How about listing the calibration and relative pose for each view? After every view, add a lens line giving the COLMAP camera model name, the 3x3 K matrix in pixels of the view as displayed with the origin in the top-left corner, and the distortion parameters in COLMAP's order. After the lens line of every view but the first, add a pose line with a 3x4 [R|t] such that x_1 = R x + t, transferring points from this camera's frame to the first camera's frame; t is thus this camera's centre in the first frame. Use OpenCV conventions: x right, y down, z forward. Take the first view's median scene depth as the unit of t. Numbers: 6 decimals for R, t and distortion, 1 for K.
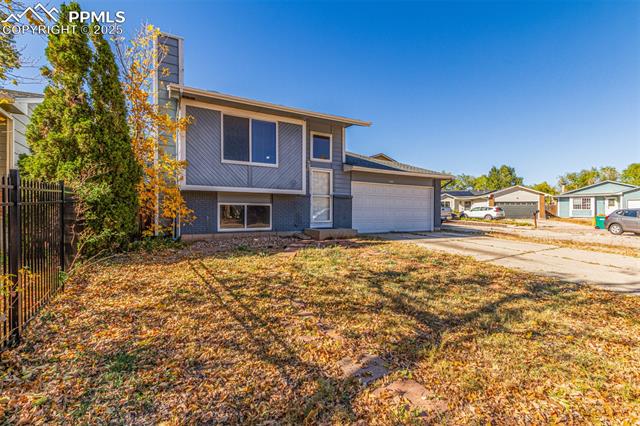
lens RADIAL K [[296.8, 0, 320.0], [0, 296.8, 213.0], [0, 0, 1]] dist [-0.000394, -0.000140]
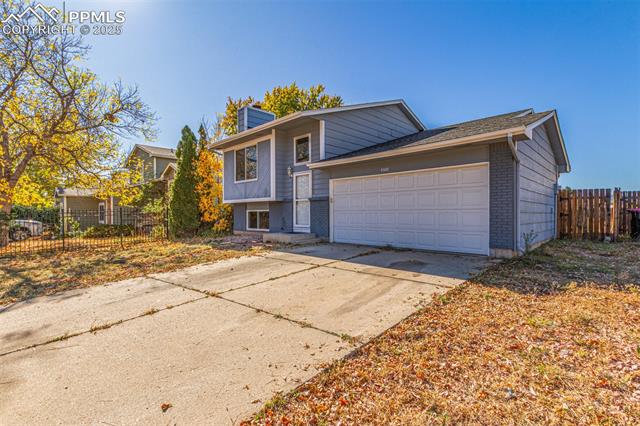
lens RADIAL K [[296.8, 0, 320.0], [0, 296.8, 213.0], [0, 0, 1]] dist [-0.000394, -0.000140]
pose [[0.276212, -0.004978, -0.961084, 0.992539], [0.008792, 0.999958, -0.002652, -0.011791], [0.961057, -0.007717, 0.276244, 0.814010]]
